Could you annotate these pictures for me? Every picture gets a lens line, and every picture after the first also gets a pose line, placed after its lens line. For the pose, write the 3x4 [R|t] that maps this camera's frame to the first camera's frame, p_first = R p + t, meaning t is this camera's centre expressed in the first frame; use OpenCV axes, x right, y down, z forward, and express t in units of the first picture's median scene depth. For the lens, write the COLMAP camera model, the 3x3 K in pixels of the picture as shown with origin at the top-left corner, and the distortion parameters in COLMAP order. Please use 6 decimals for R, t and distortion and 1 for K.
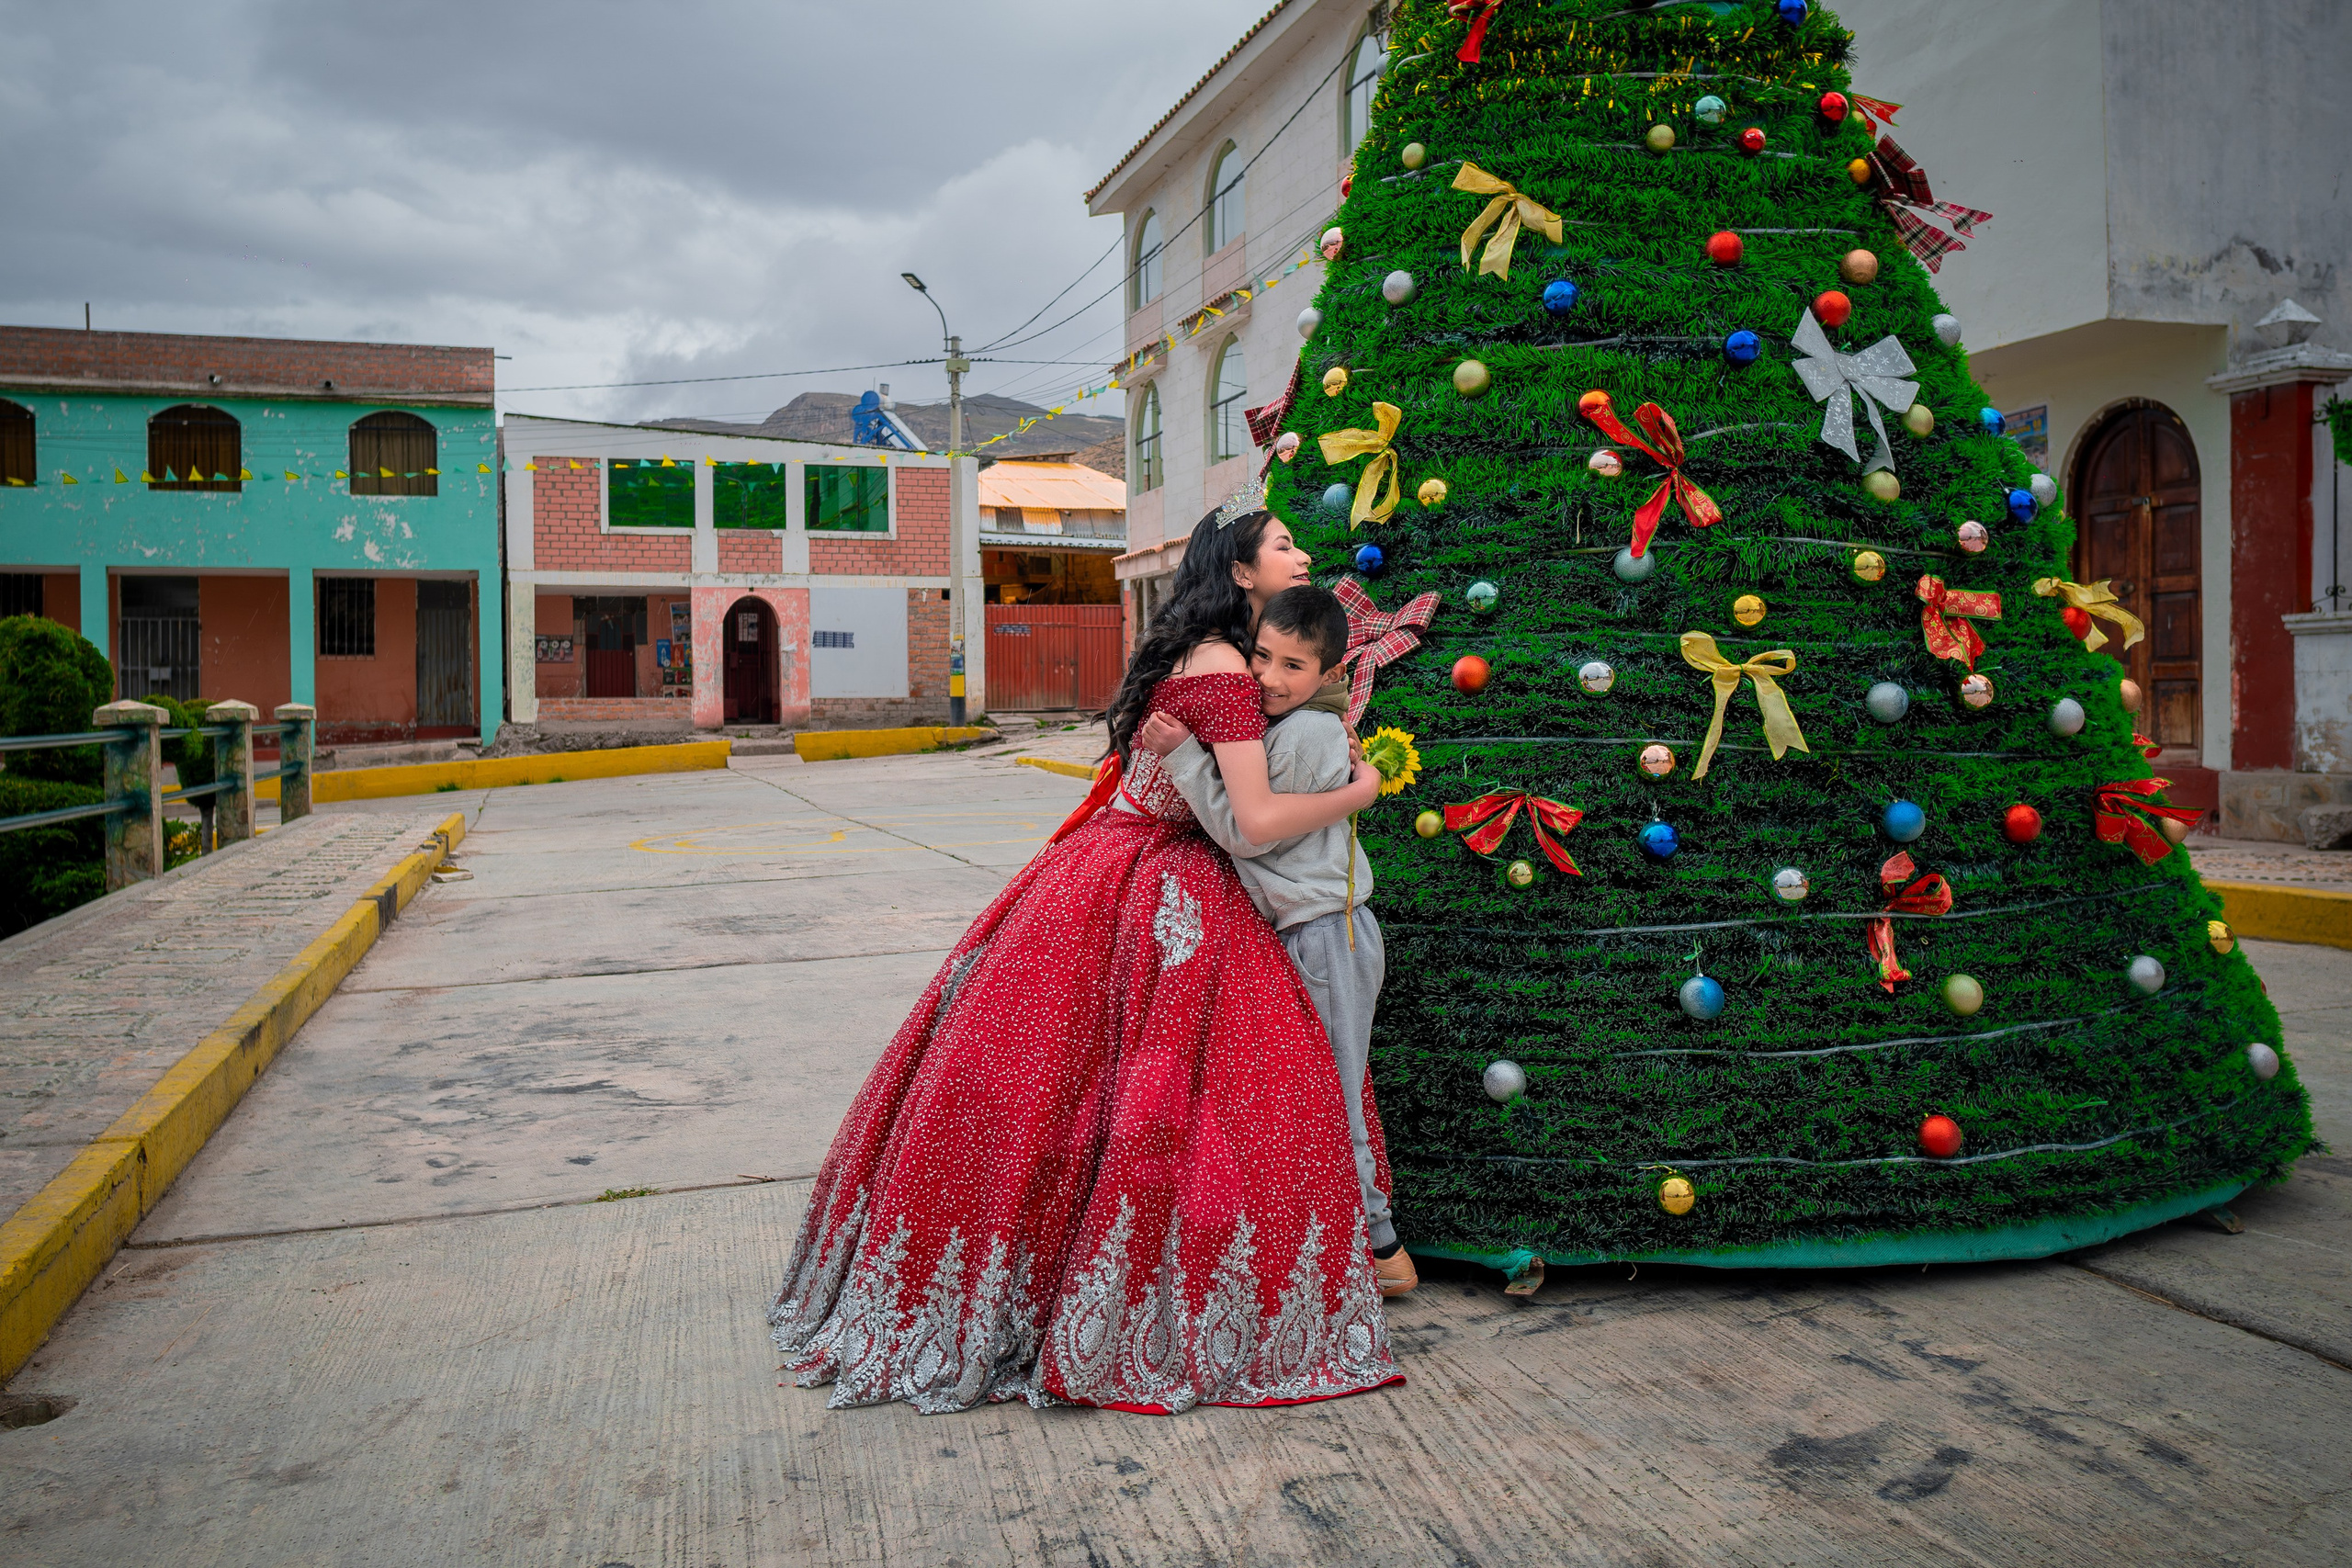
lens RADIAL K [[1880.9, 0, 1146.5], [0, 1880.9, 732.0], [0, 0, 1]] dist [-0.000420, -0.001256]
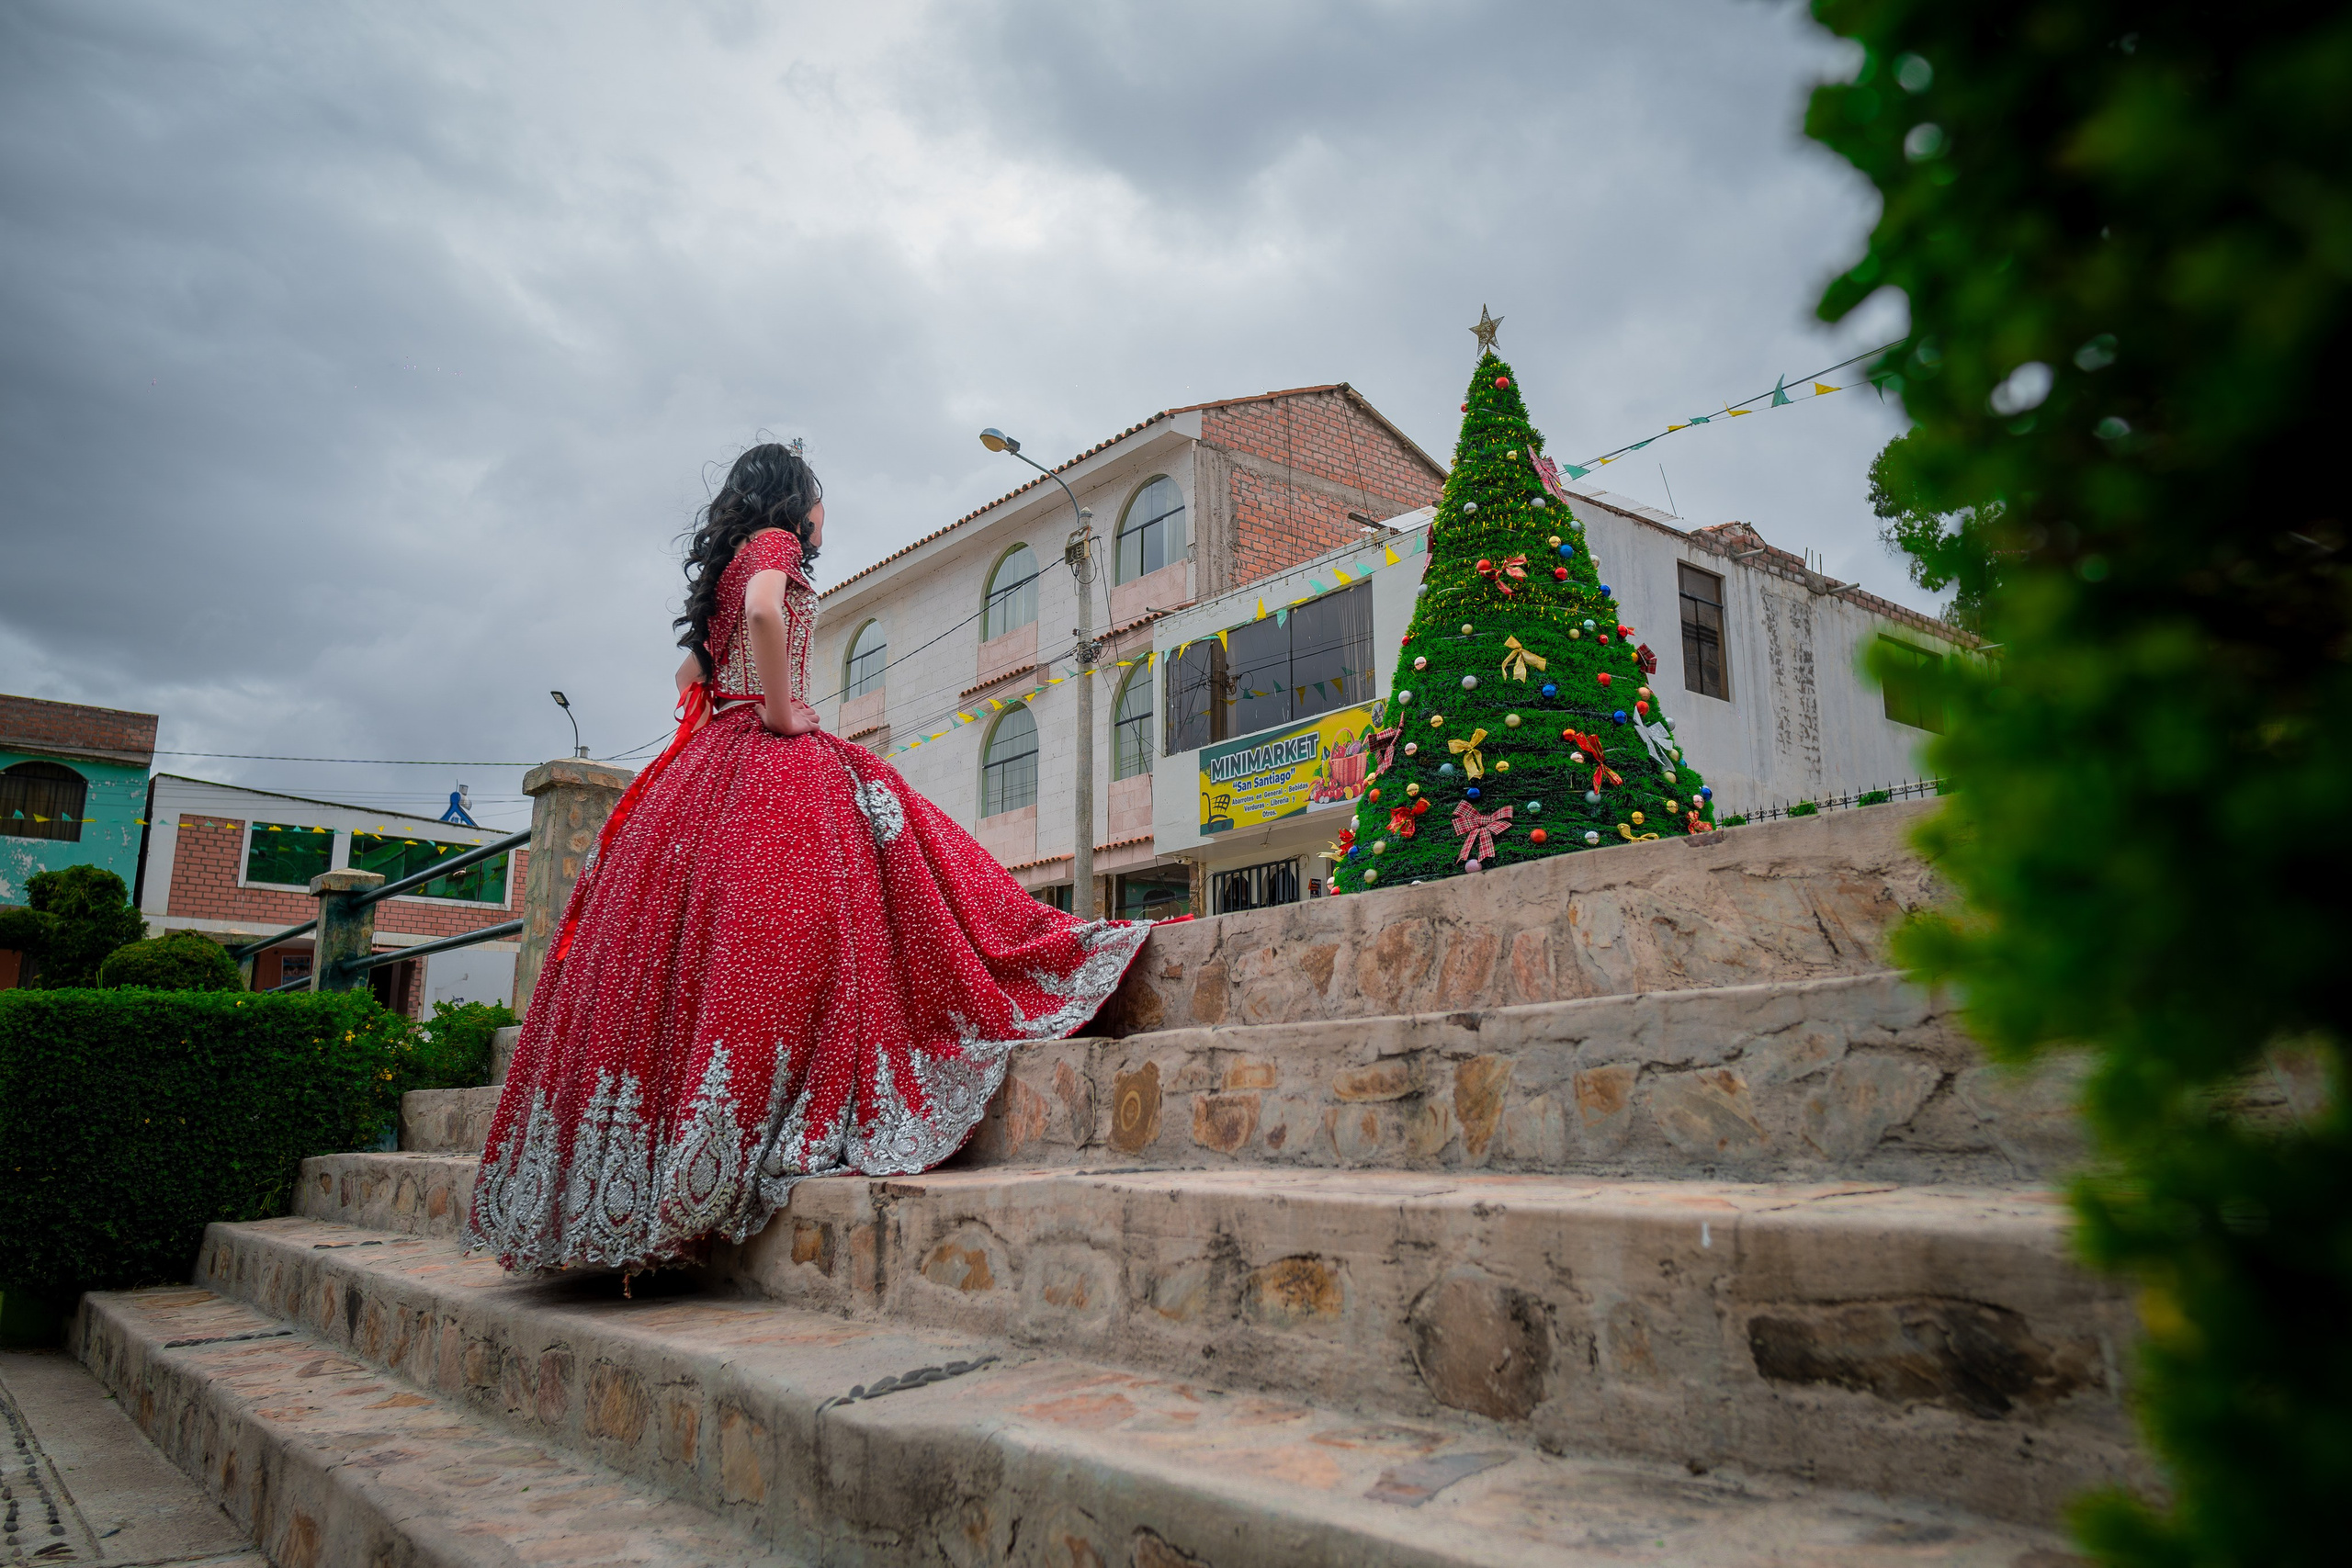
lens RADIAL K [[1616.3, 0, 1176.0], [0, 1616.3, 784.0], [0, 0, 1]] dist [0.000113, -0.002198]
pose [[0.932110, 0.088134, 0.351288, -0.950874], [-0.008717, 0.975118, -0.221513, 0.350622], [-0.362070, 0.203412, 0.909686, -0.694911]]
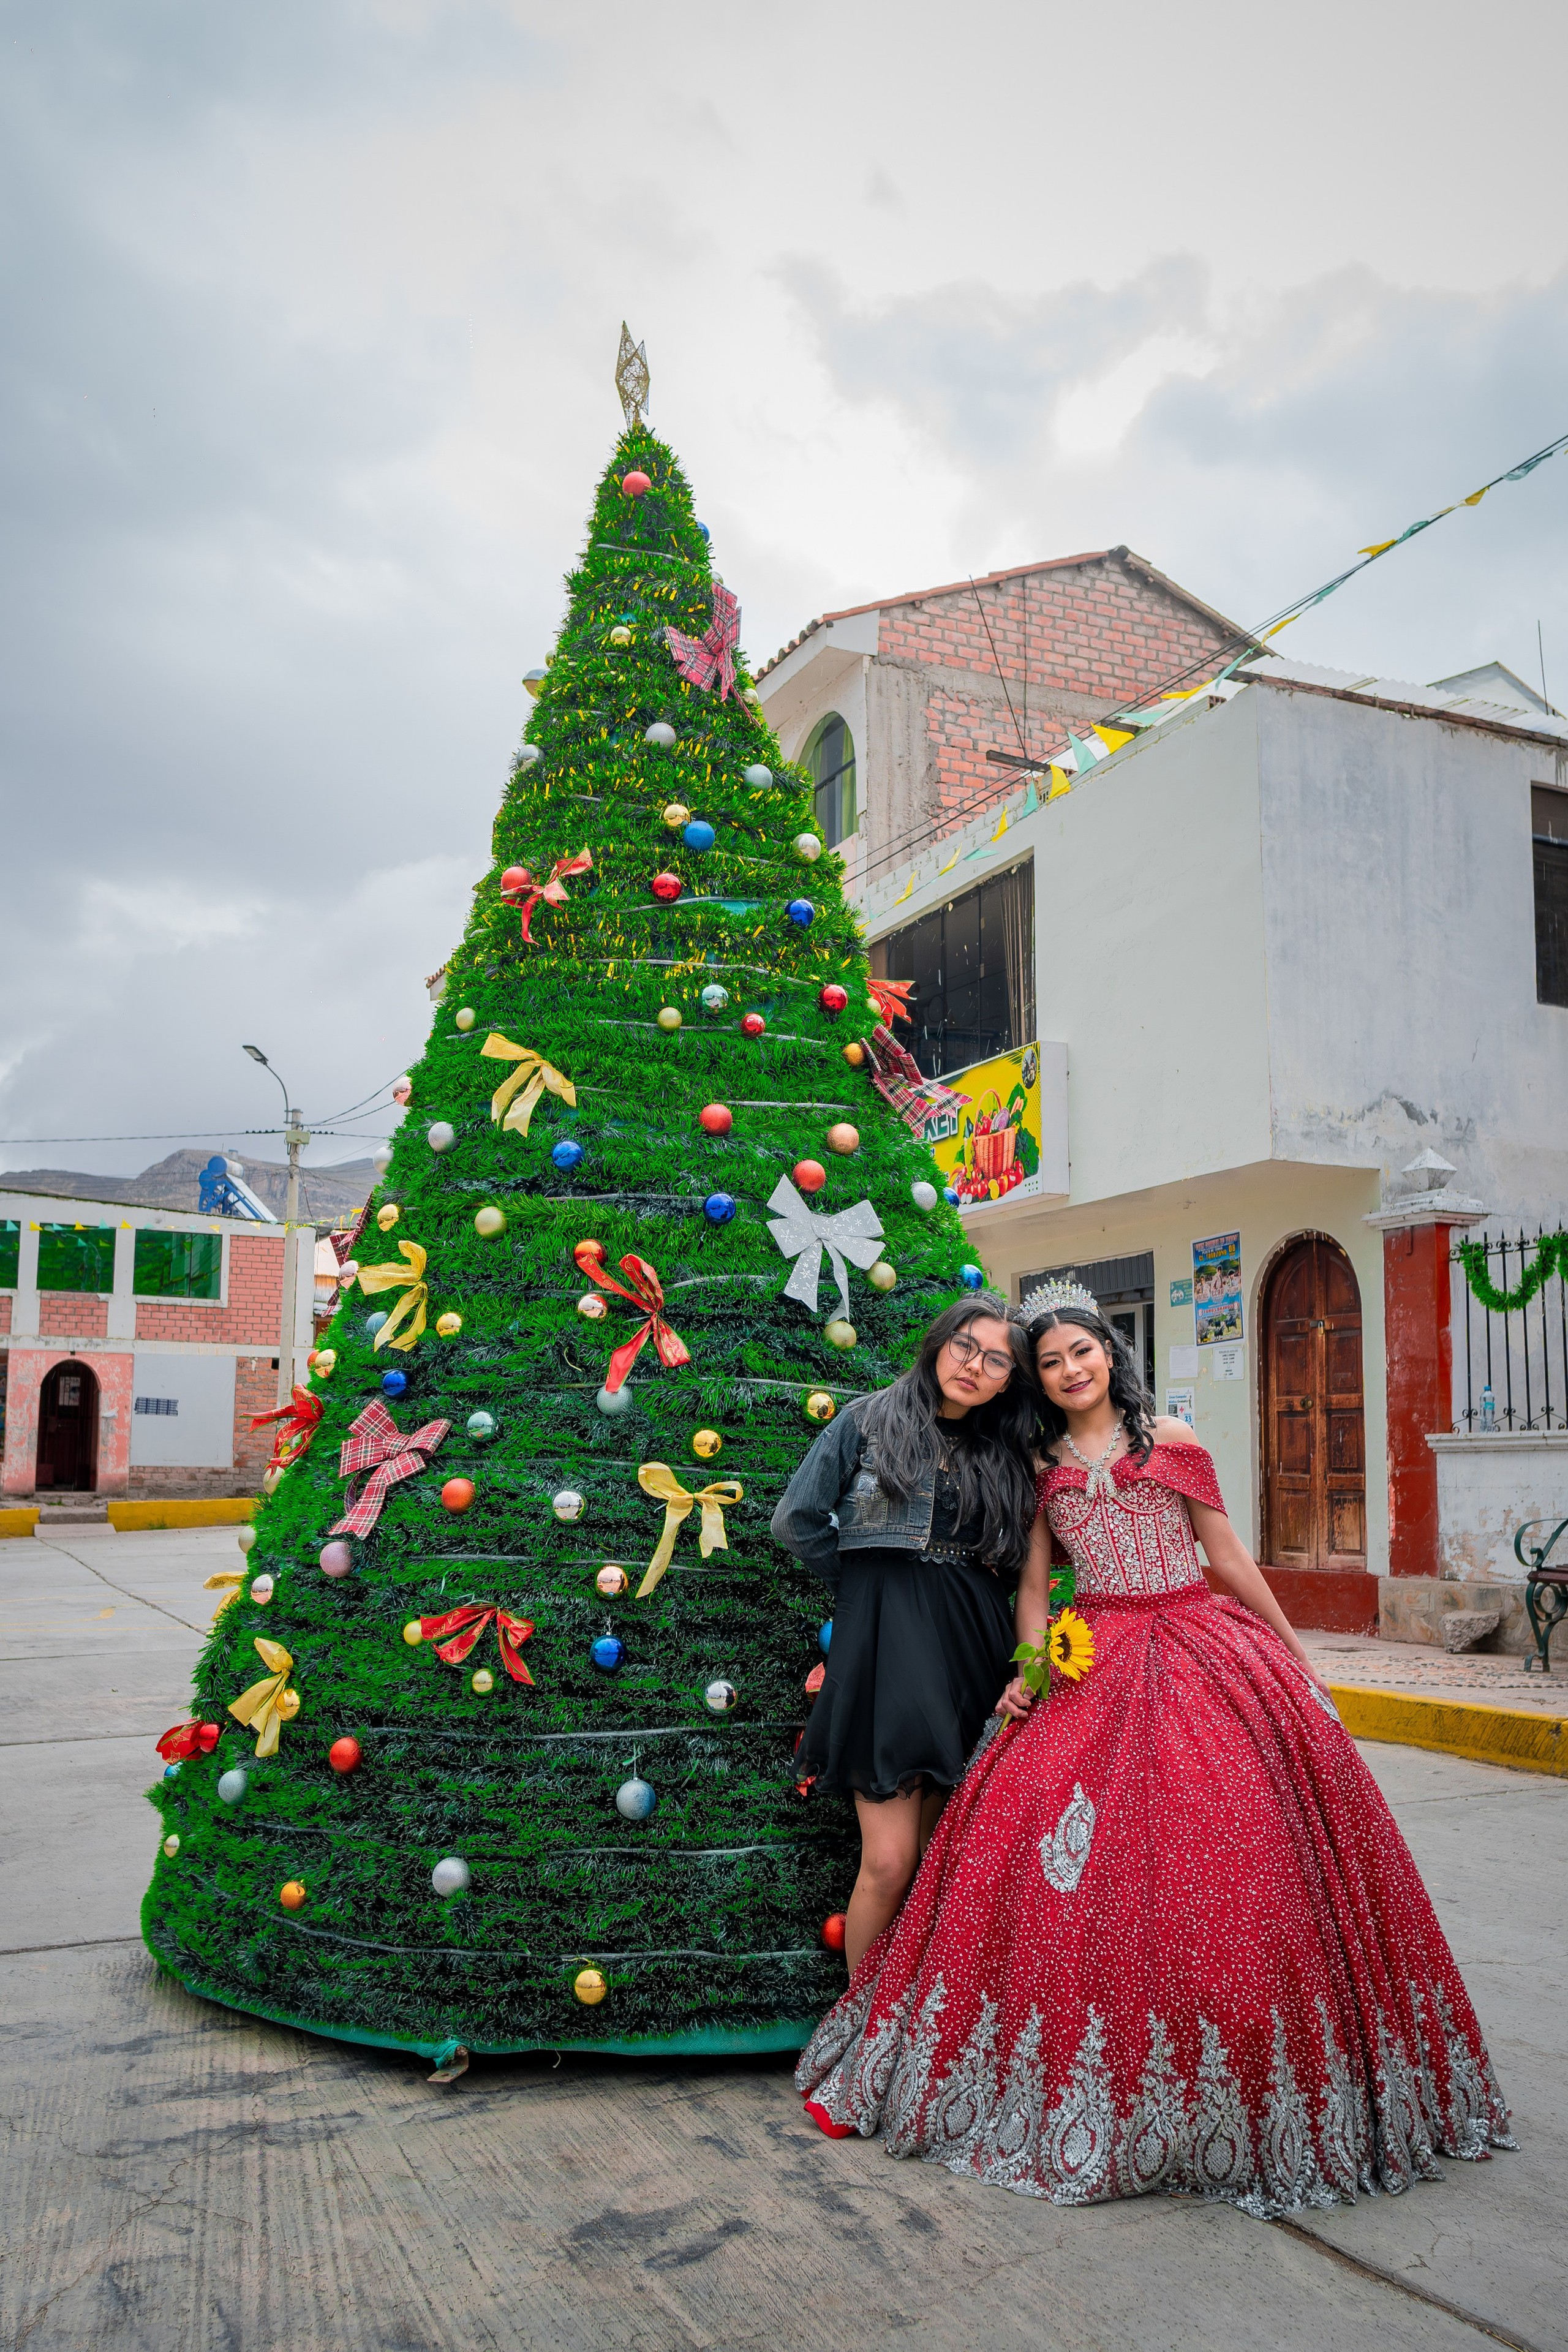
lens RADIAL K [[1886.5, 0, 732.1], [0, 1886.5, 1299.9], [0, 0, 1]] dist [-0.006548, 0.004686]
pose [[0.993405, 0.034258, 0.109418, 0.198615], [-0.022157, 0.993690, -0.109954, -0.025211], [-0.112494, 0.106804, 0.987896, -0.108413]]
